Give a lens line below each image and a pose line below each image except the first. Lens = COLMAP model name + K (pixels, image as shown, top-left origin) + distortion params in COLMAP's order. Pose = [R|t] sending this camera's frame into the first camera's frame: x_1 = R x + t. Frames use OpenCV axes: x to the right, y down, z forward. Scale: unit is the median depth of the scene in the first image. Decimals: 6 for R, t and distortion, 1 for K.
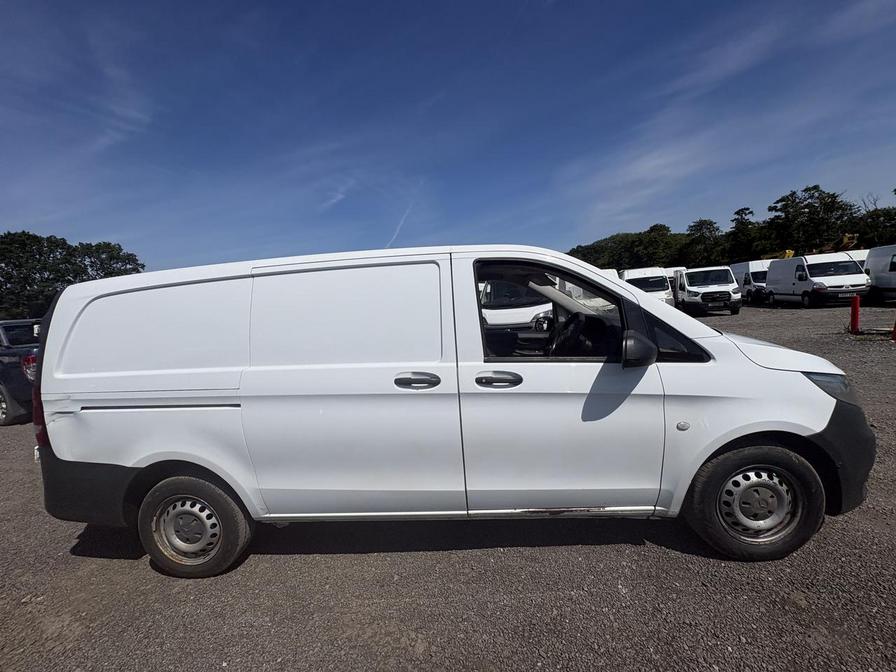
lens RADIAL K [[357.5, 0, 449.0], [0, 357.5, 336.5], [0, 0, 1]] dist [-0.001378, -0.000008]
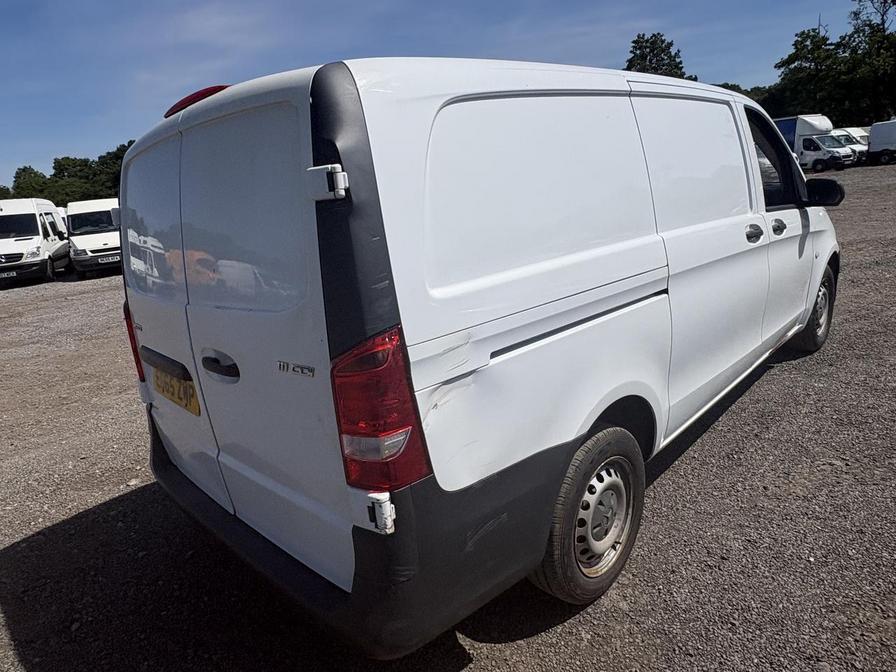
lens RADIAL K [[562.7, 0, 448.0], [0, 562.7, 336.0], [0, 0, 1]] dist [0.002314, 0.001132]
pose [[0.639556, -0.189666, 0.744980, -1.625557], [0.135379, 0.981729, 0.133719, 0.077526], [-0.756730, 0.015335, 0.653547, 0.613487]]
